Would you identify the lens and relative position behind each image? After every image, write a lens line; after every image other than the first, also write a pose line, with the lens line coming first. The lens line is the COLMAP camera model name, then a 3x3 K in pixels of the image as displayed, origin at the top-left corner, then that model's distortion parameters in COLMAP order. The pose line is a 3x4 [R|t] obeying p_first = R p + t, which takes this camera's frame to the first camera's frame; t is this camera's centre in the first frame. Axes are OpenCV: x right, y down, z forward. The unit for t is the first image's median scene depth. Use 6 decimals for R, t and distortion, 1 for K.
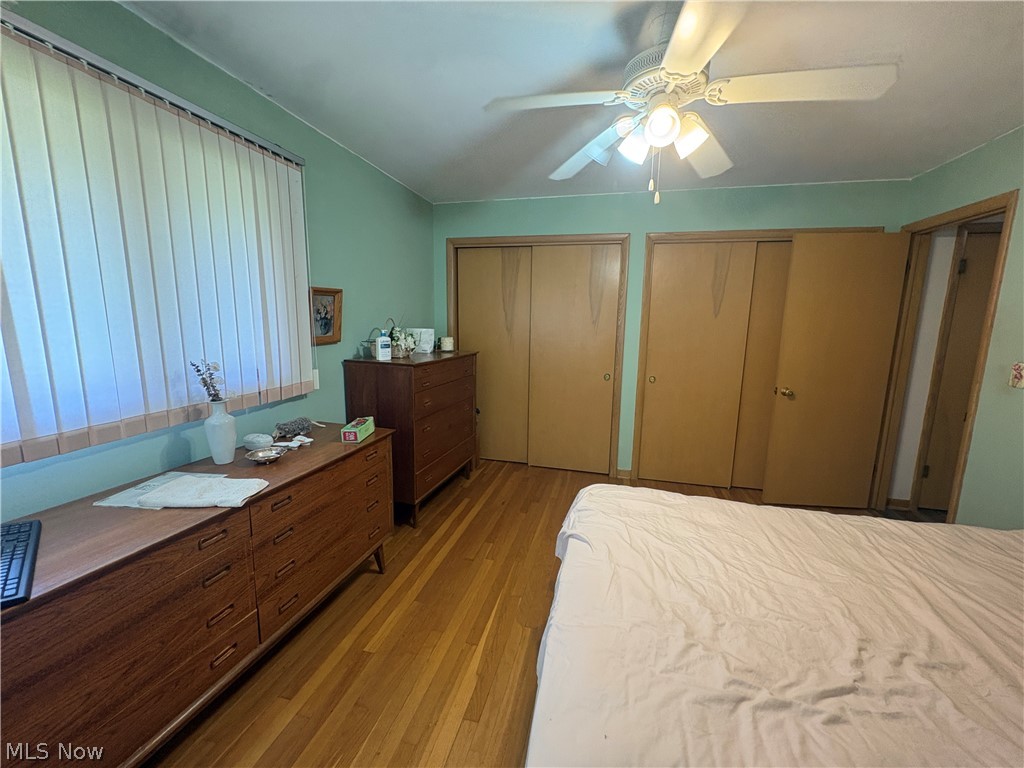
lens RADIAL K [[406.5, 0, 512.0], [0, 406.5, 384.0], [0, 0, 1]] dist [-0.000995, 0.000439]
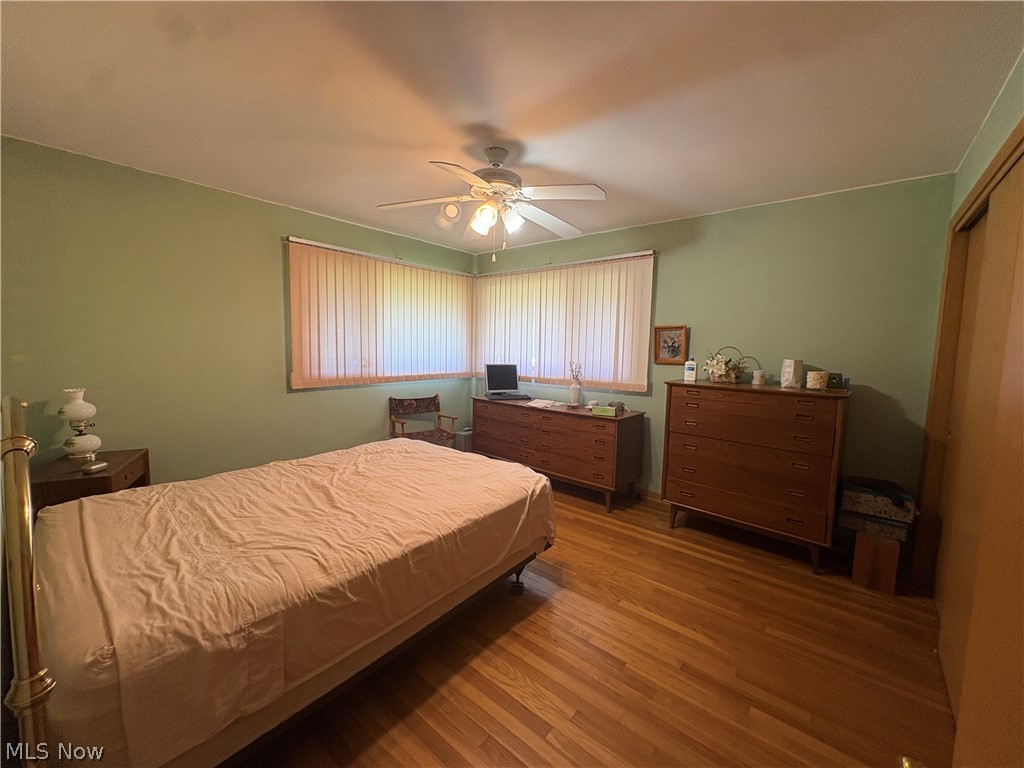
lens RADIAL K [[406.5, 0, 512.0], [0, 406.5, 384.0], [0, 0, 1]] dist [-0.000995, 0.000439]
pose [[-0.427057, 0.060205, -0.902218, 1.097205], [-0.171063, 0.974384, 0.145992, -0.147495], [0.887897, 0.216683, -0.405818, 1.127205]]
